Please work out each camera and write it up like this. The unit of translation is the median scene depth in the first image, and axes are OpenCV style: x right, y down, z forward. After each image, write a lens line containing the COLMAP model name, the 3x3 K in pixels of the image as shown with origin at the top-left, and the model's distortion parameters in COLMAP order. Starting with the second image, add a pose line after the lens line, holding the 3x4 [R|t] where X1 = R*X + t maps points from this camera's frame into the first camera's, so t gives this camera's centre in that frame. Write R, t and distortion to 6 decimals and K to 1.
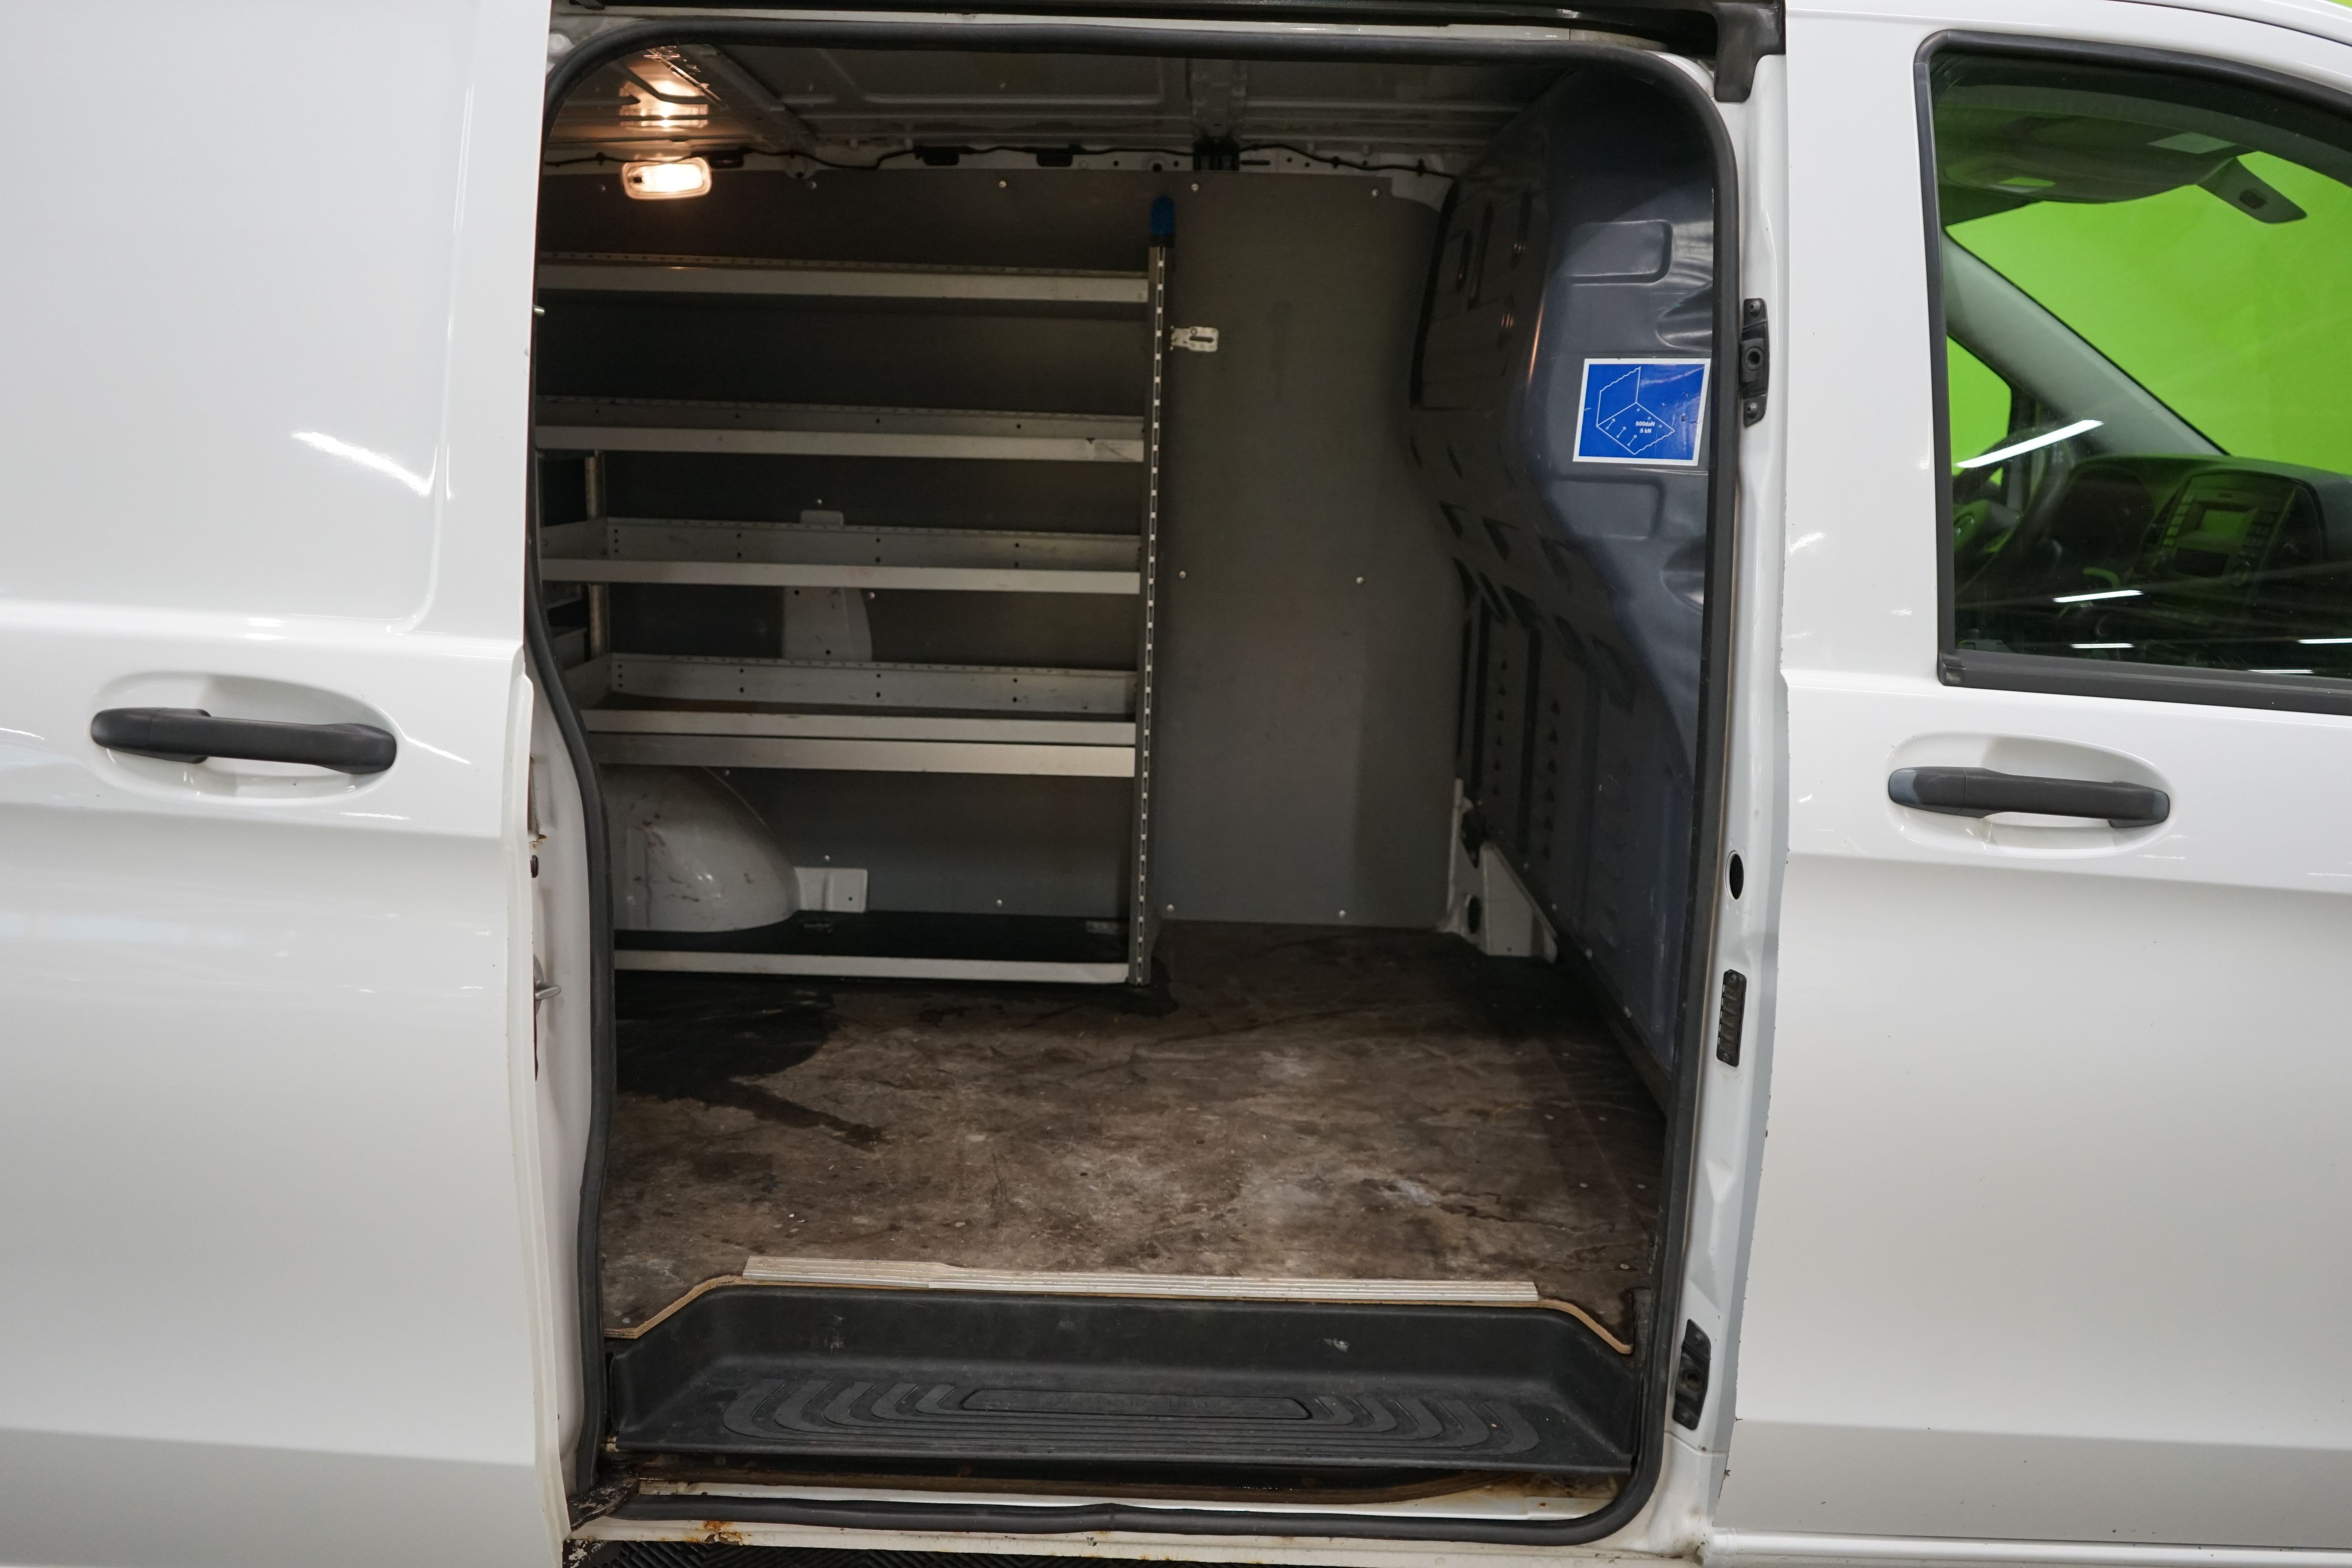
lens RADIAL K [[1917.2, 0, 1176.0], [0, 1917.2, 784.0], [0, 0, 1]] dist [-0.008737, -0.001398]
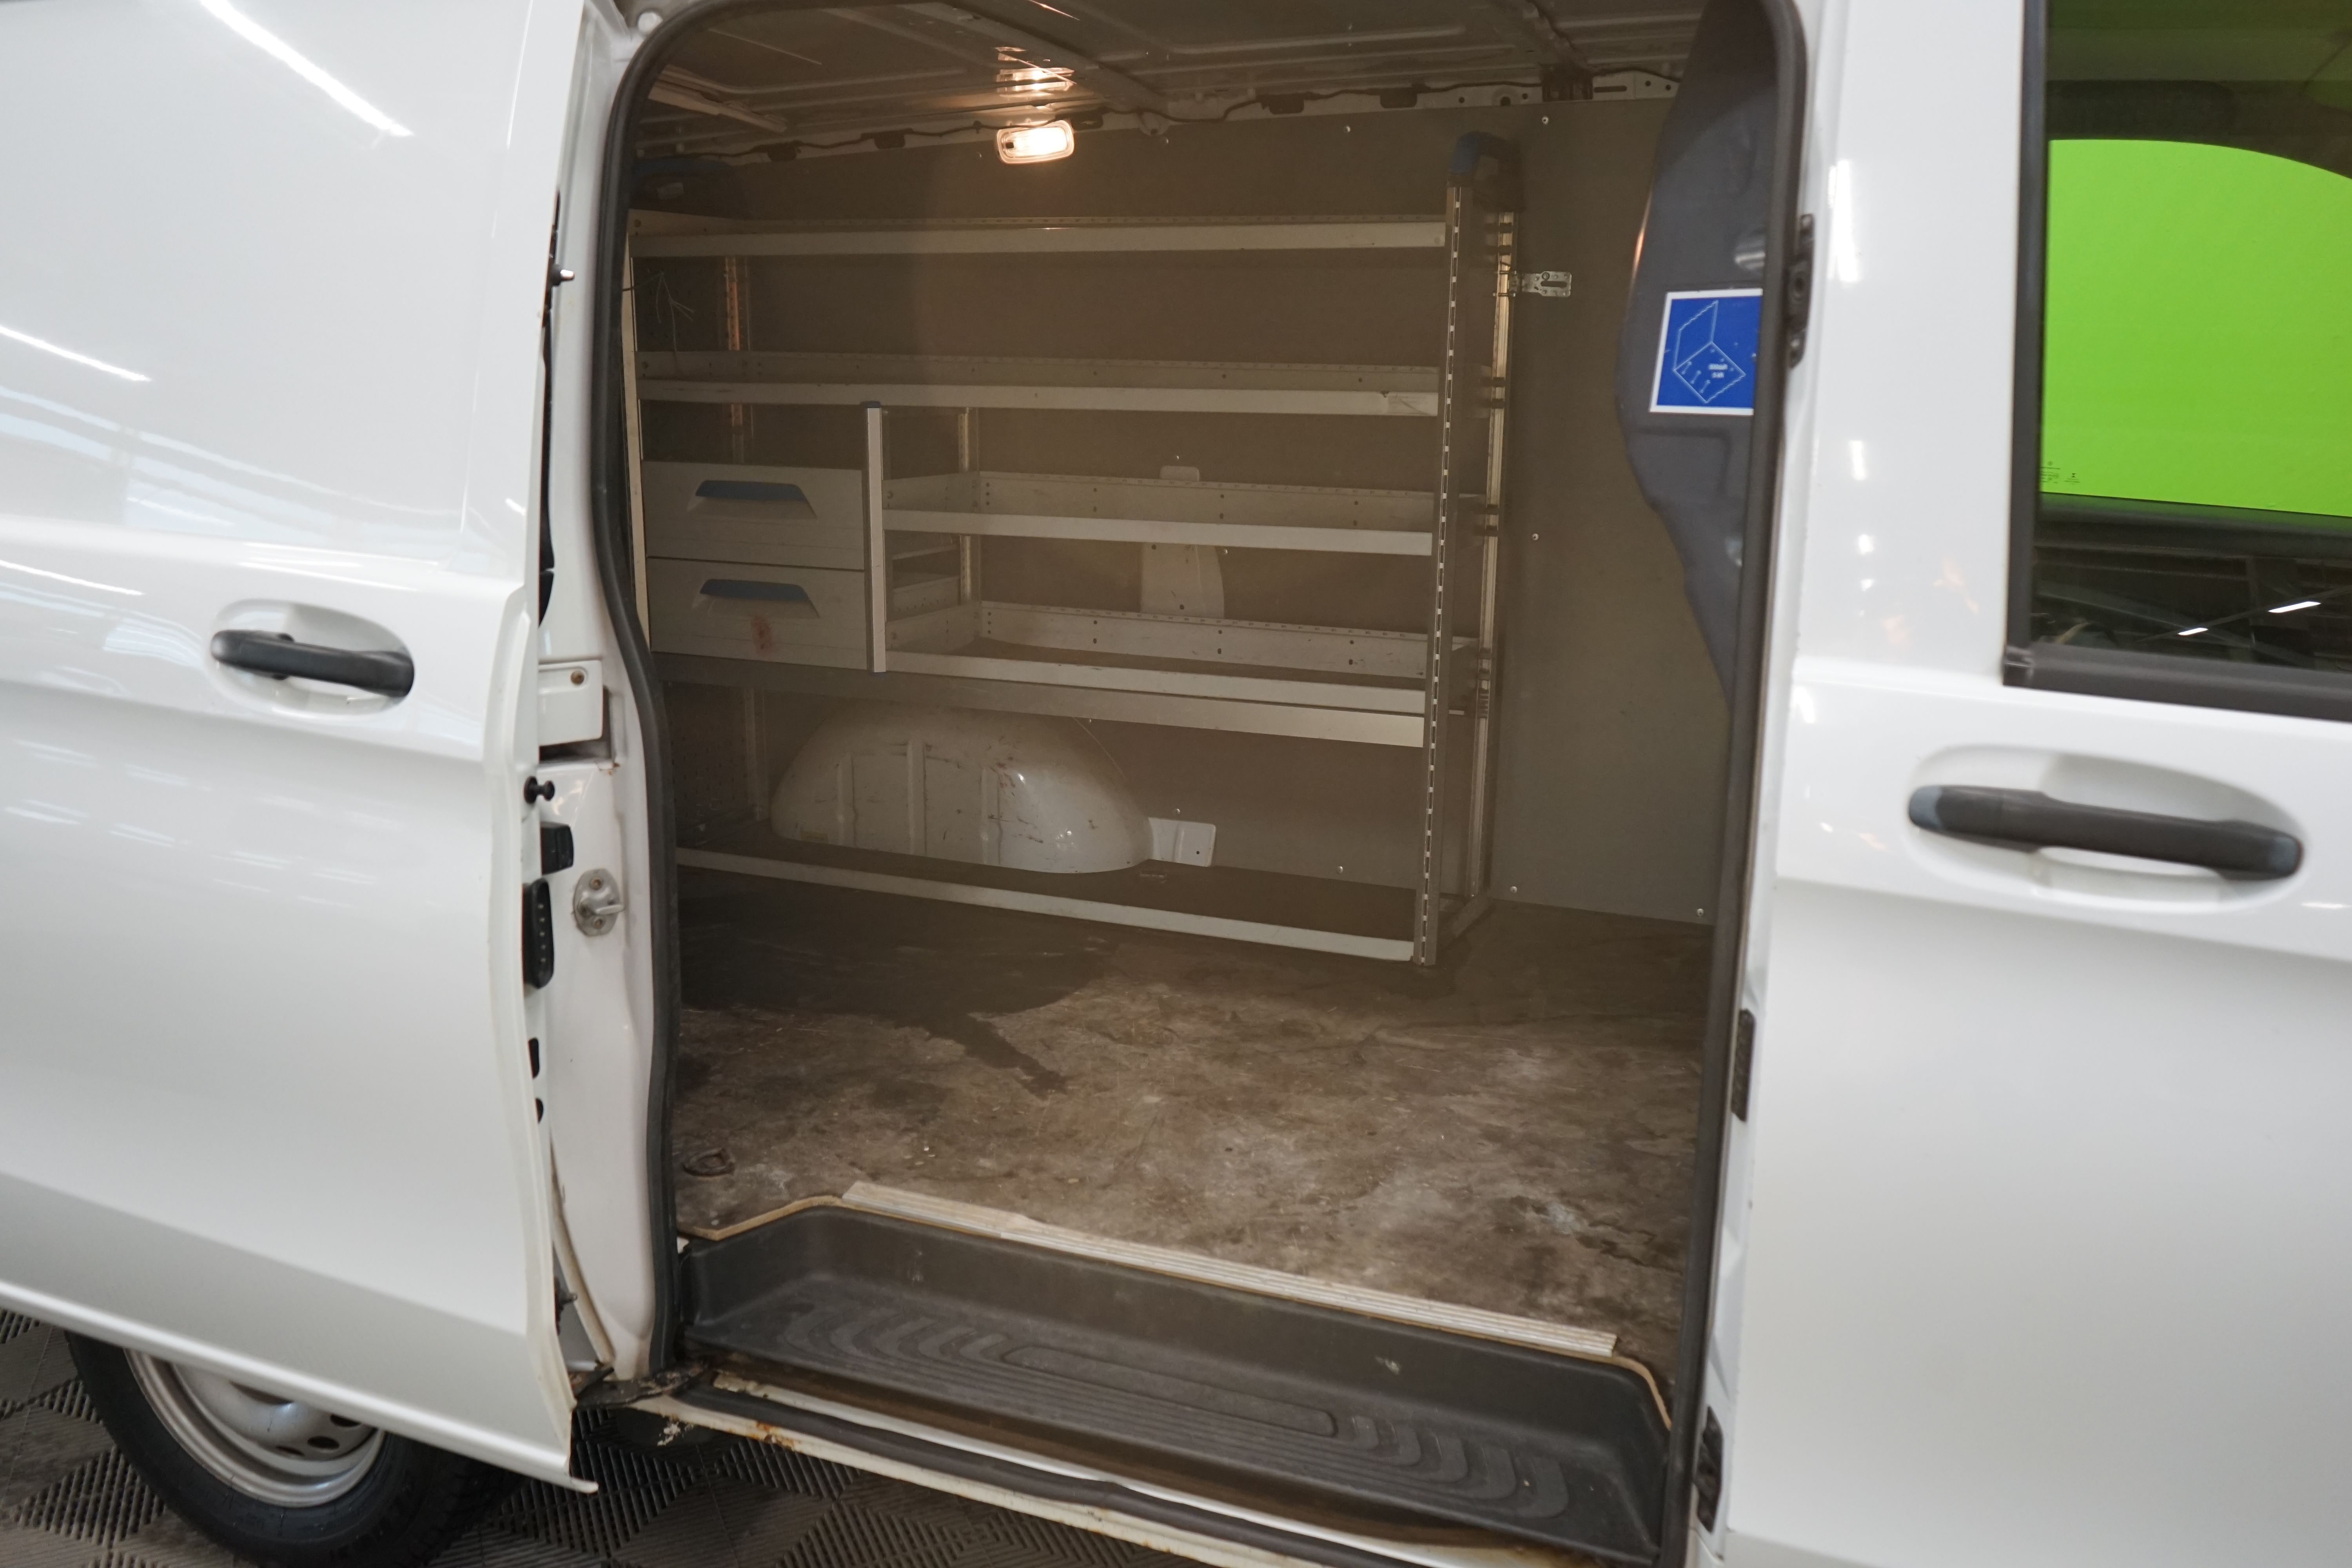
lens RADIAL K [[1917.2, 0, 1176.0], [0, 1917.2, 784.0], [0, 0, 1]] dist [-0.008737, -0.001398]
pose [[0.926500, 0.066568, -0.370359, 0.258320], [-0.058833, 0.997750, 0.032156, -0.010734], [0.371666, -0.008003, 0.928332, 0.081301]]
